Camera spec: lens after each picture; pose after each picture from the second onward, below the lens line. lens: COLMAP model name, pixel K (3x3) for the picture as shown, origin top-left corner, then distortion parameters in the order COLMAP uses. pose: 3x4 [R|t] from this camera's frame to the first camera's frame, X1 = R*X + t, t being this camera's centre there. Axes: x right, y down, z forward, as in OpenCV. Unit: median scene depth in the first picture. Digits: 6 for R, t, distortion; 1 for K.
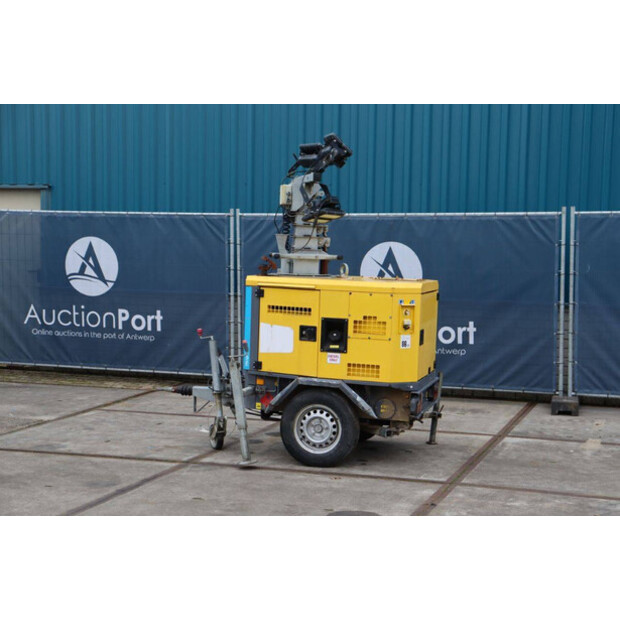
lens RADIAL K [[1078.9, 0, 312.3], [0, 1078.9, 308.5], [0, 0, 1]] dist [0.195131, 0.000000]
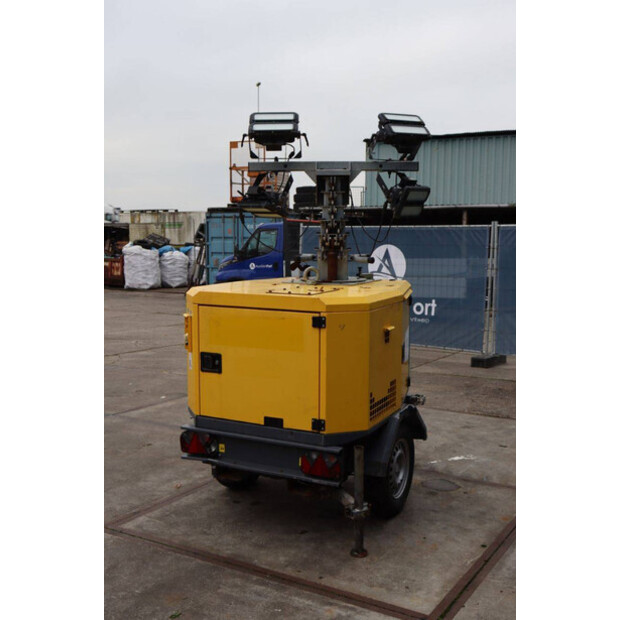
lens RADIAL K [[724.8, 0, 301.4], [0, 724.8, 315.0], [0, 0, 1]] dist [-0.007173, 0.000000]
pose [[-0.197421, 0.084345, -0.976684, 0.441962], [-0.073599, 0.992205, 0.100562, -0.047548], [0.977552, 0.091736, -0.189675, 0.873383]]
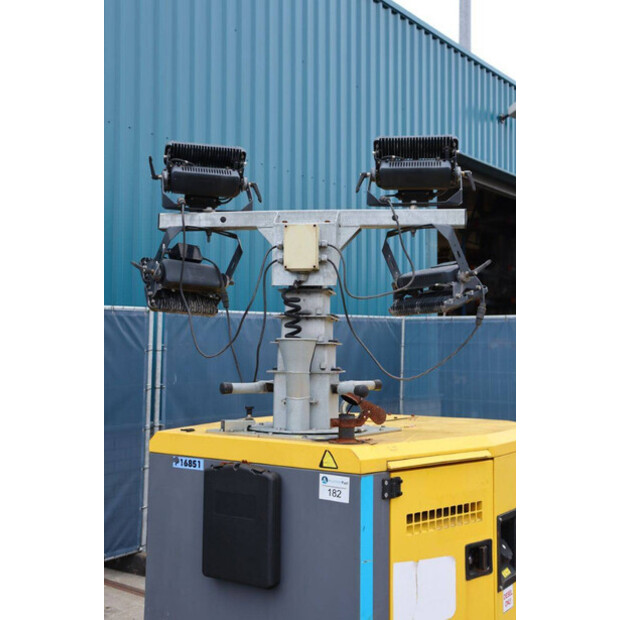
lens RADIAL K [[766.6, 0, 316.0], [0, 766.6, 304.2], [0, 0, 1]] dist [0.007399, 0.000000]
pose [[0.312844, 0.040882, 0.948924, -0.250263], [0.059267, 0.996286, -0.062461, -0.050077], [-0.947954, 0.075780, 0.309259, 0.719059]]
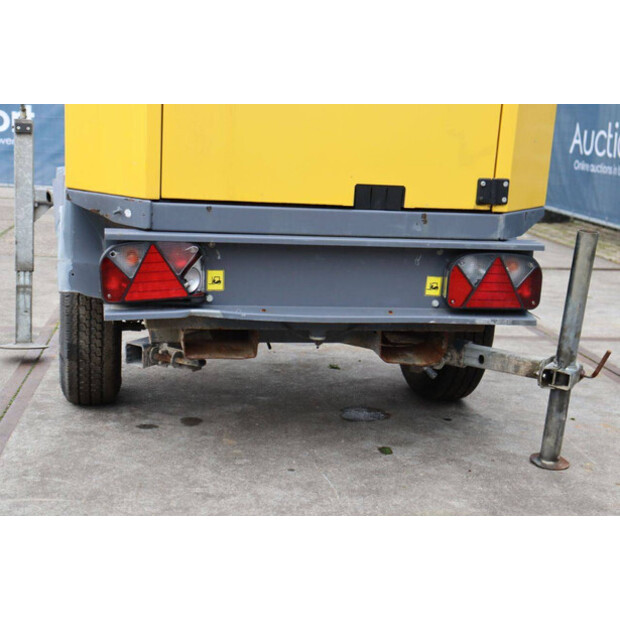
lens RADIAL K [[993.8, 0, 311.0], [0, 993.8, 304.1], [0, 0, 1]] dist [0.162863, 0.000000]
pose [[0.450963, 0.172466, -0.875721, 0.270168], [-0.098806, 0.984770, 0.143060, 0.039133], [0.887057, 0.022012, 0.461135, 0.683075]]
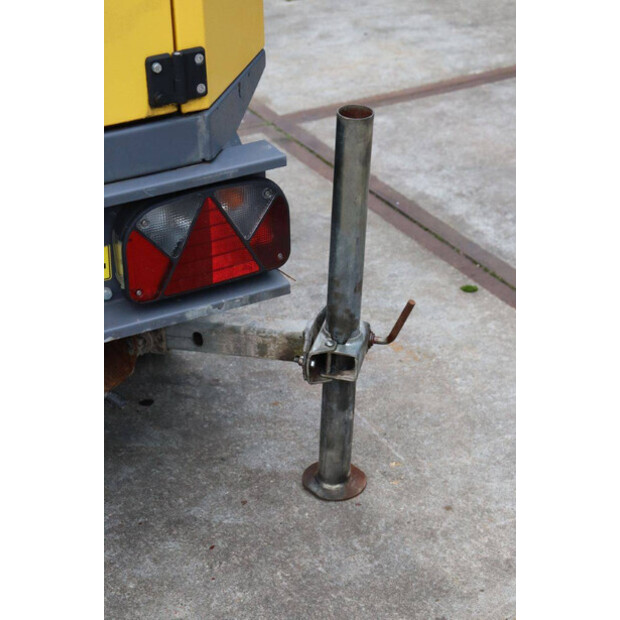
lens RADIAL K [[1450.3, 0, 313.9], [0, 1450.3, 313.1], [0, 0, 1]] dist [0.422137, 0.000000]
pose [[0.715081, 0.284777, -0.638405, 0.215583], [-0.004198, 0.914990, 0.403454, 0.000198], [0.699029, -0.285822, 0.655487, 0.714127]]
